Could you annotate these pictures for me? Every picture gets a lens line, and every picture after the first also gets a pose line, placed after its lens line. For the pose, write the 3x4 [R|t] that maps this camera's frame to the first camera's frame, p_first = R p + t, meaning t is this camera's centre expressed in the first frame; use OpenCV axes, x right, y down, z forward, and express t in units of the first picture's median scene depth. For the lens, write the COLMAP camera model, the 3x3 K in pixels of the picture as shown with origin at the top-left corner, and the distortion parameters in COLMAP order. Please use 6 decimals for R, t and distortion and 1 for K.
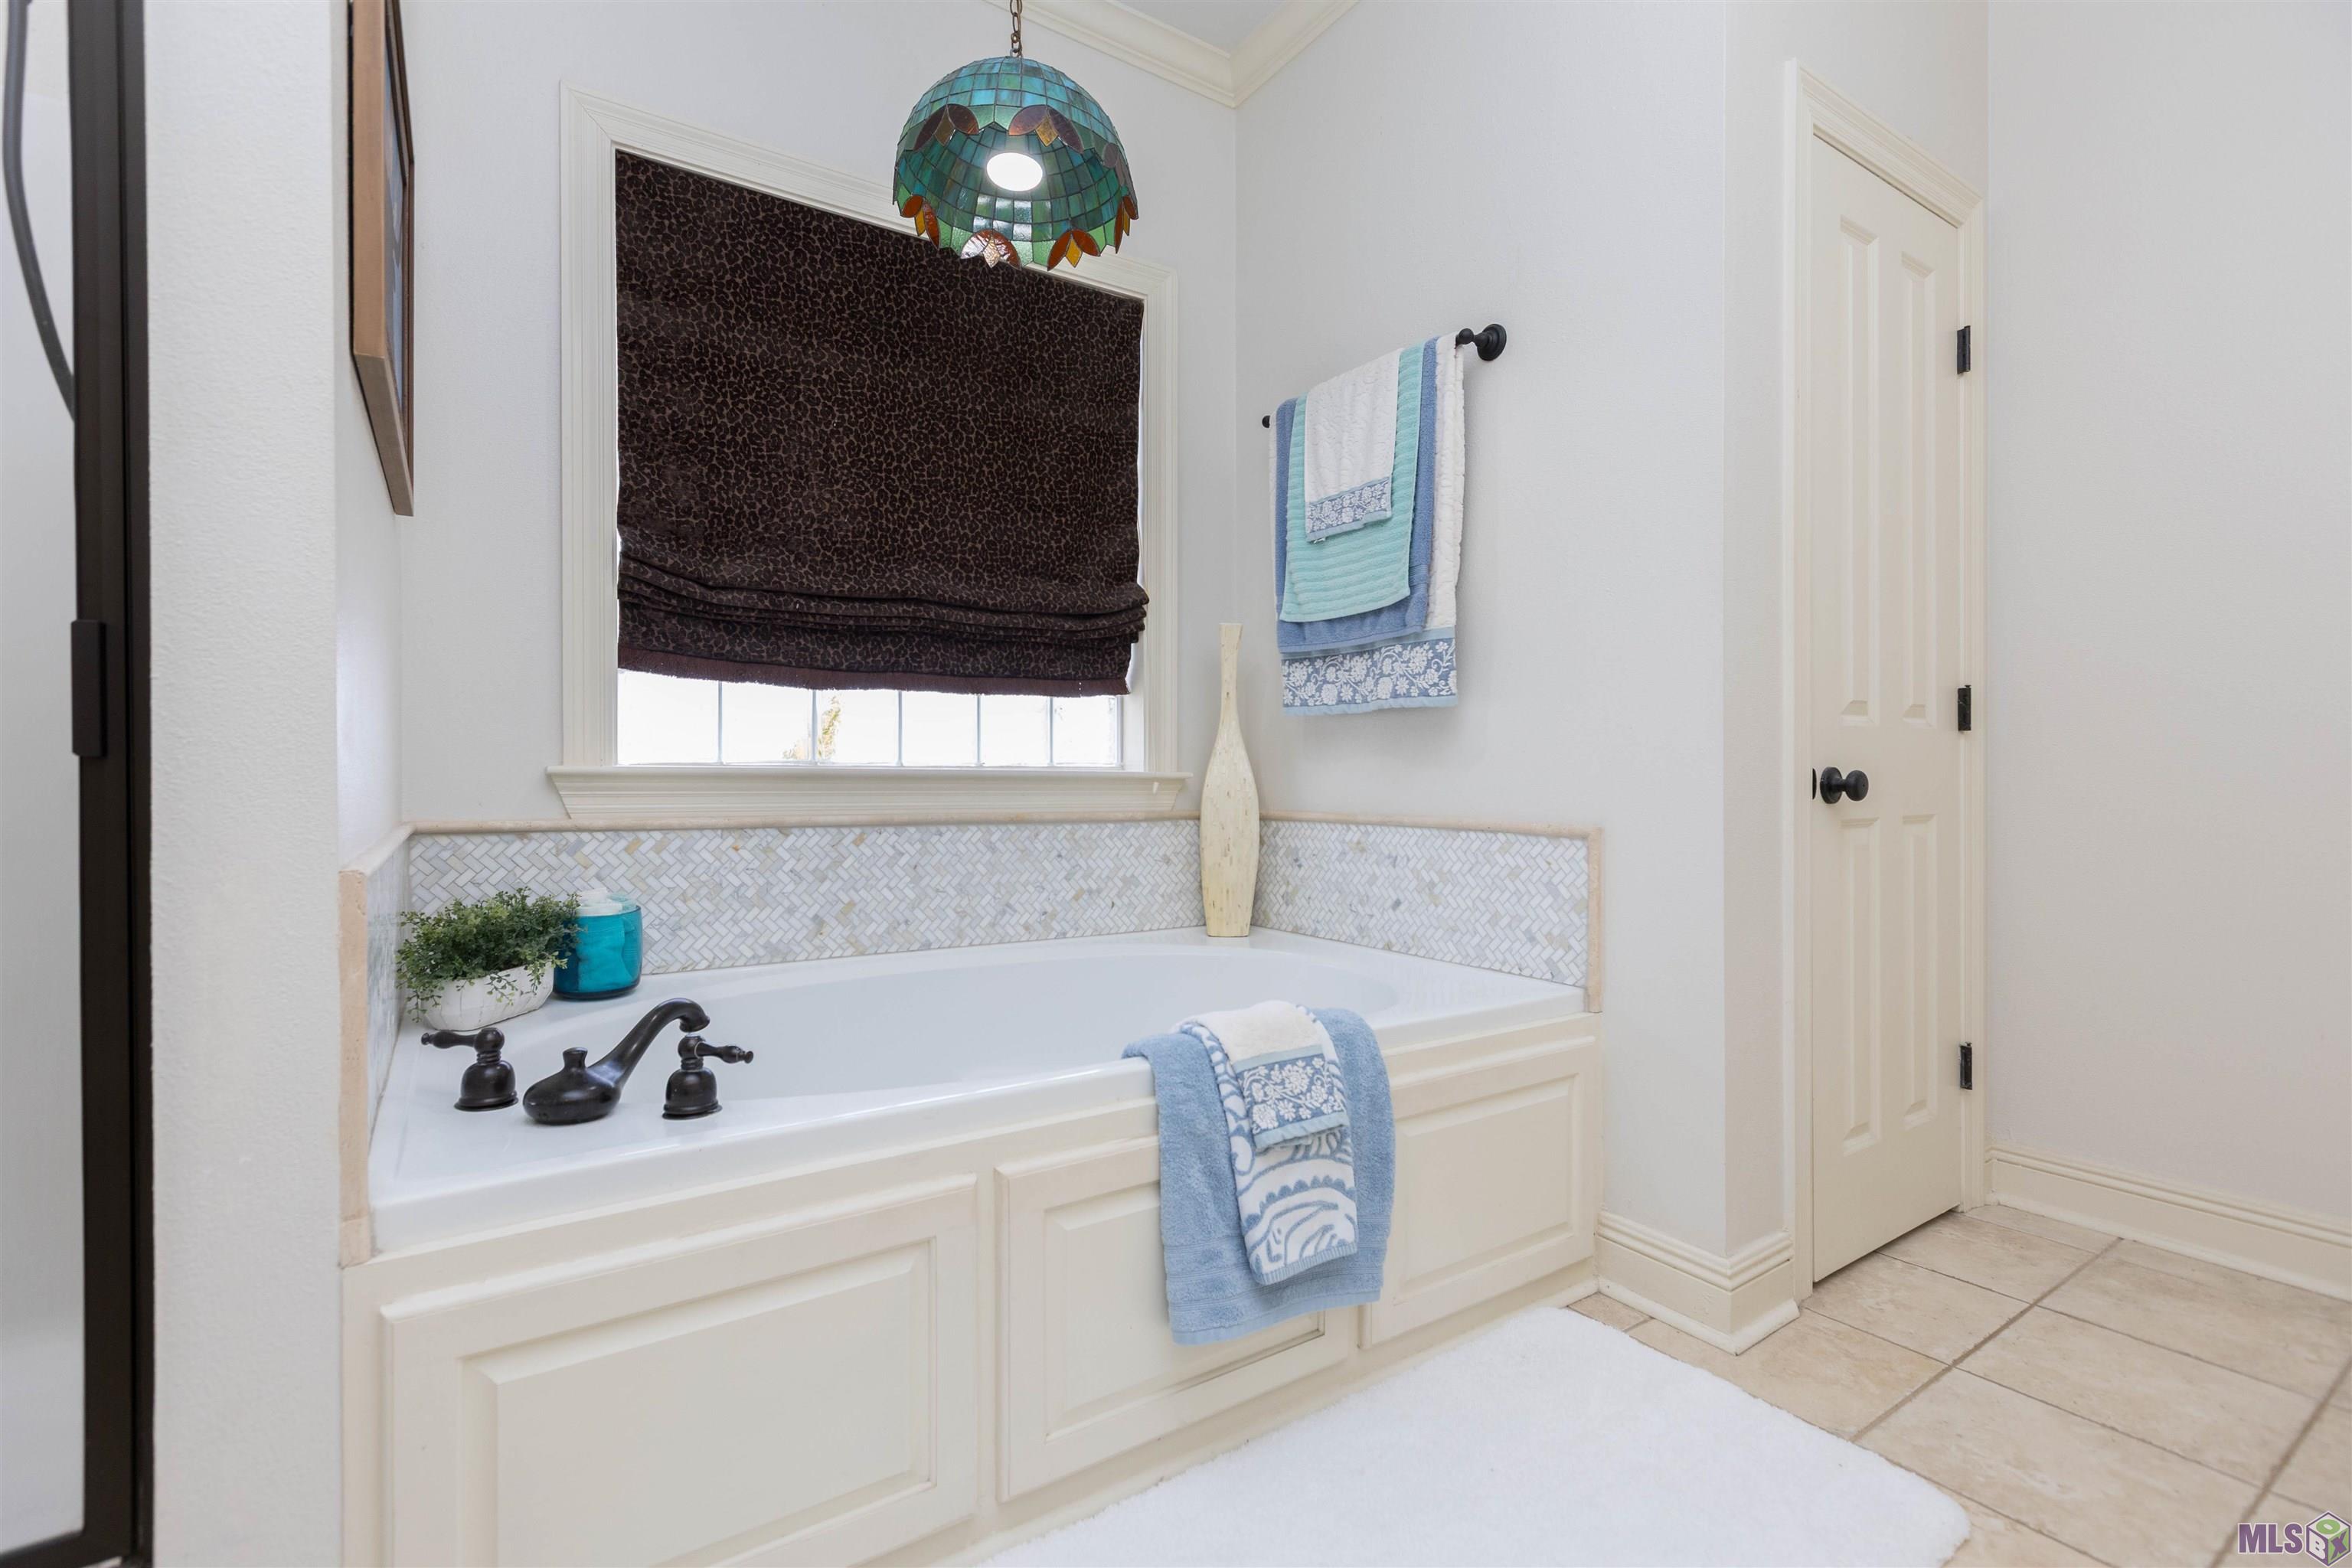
lens RADIAL K [[1058.3, 0, 1182.7], [0, 1058.3, 763.0], [0, 0, 1]] dist [-0.003045, 0.004980]
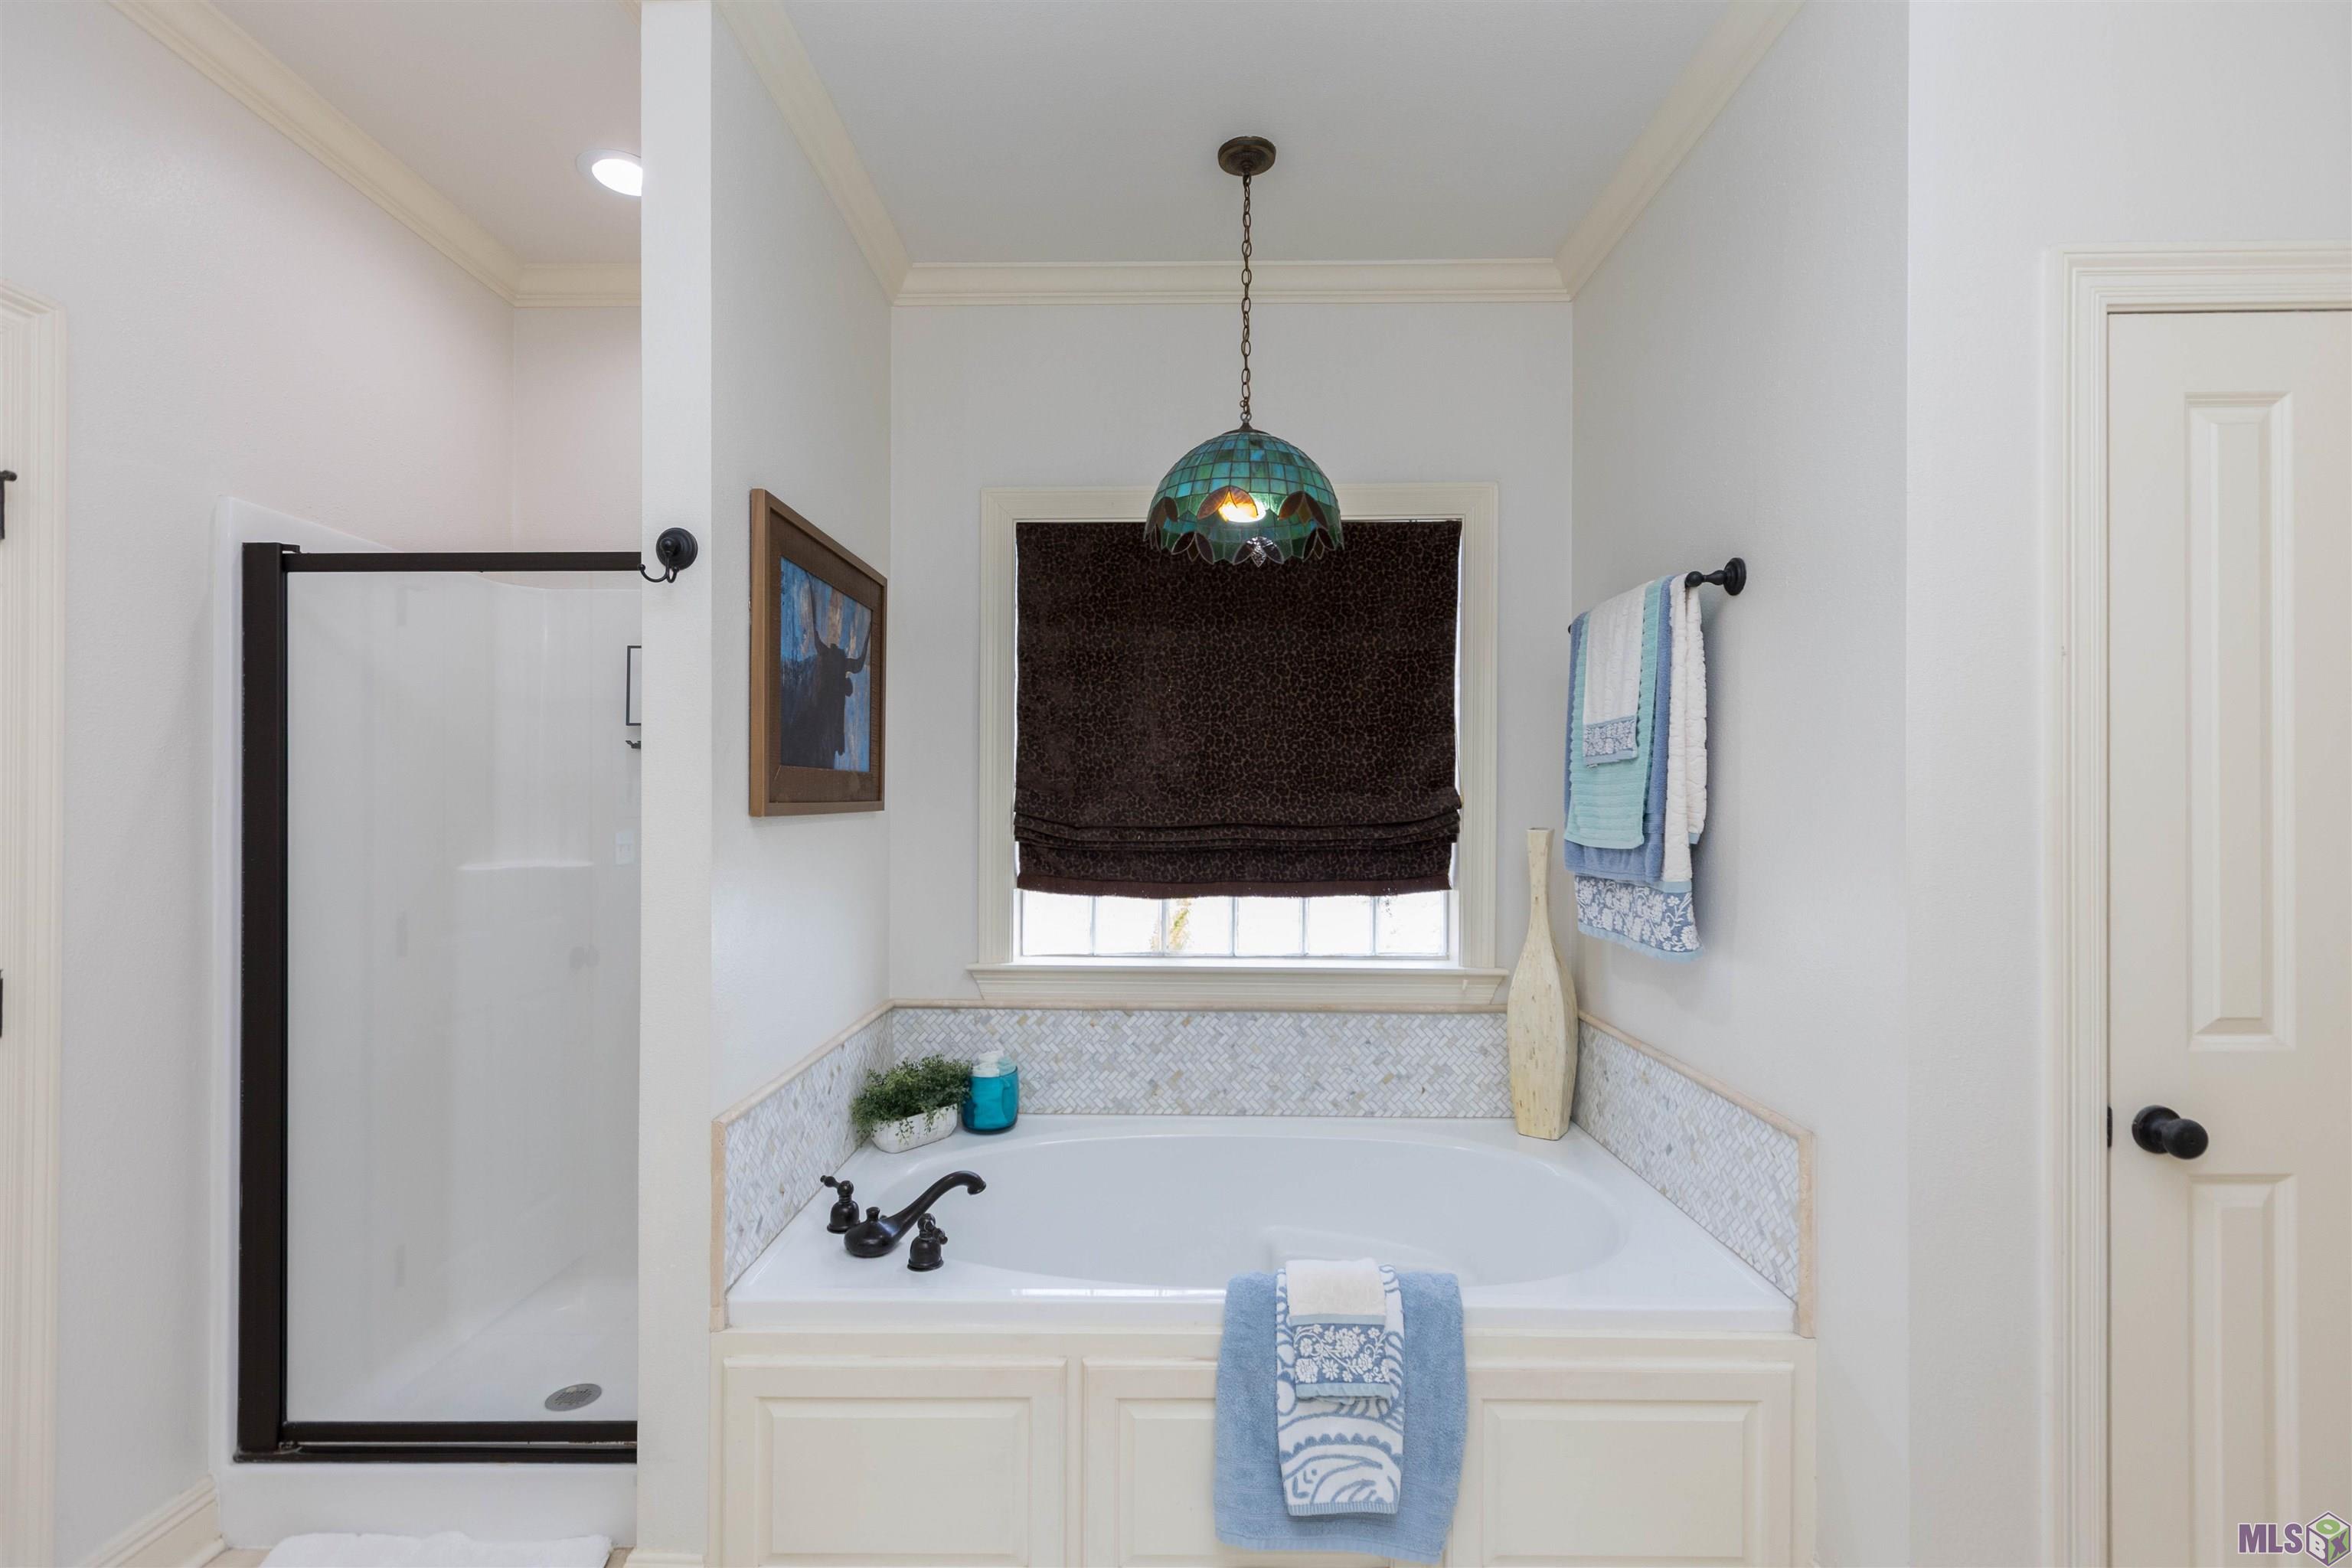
lens RADIAL K [[1074.9, 0, 1184.1], [0, 1074.9, 781.7], [0, 0, 1]] dist [0.003915, 0.000659]
pose [[0.831860, -0.004451, -0.554967, 0.423087], [-0.001432, 0.999947, -0.010165, -0.210279], [0.554983, 0.009251, 0.831810, -0.061857]]
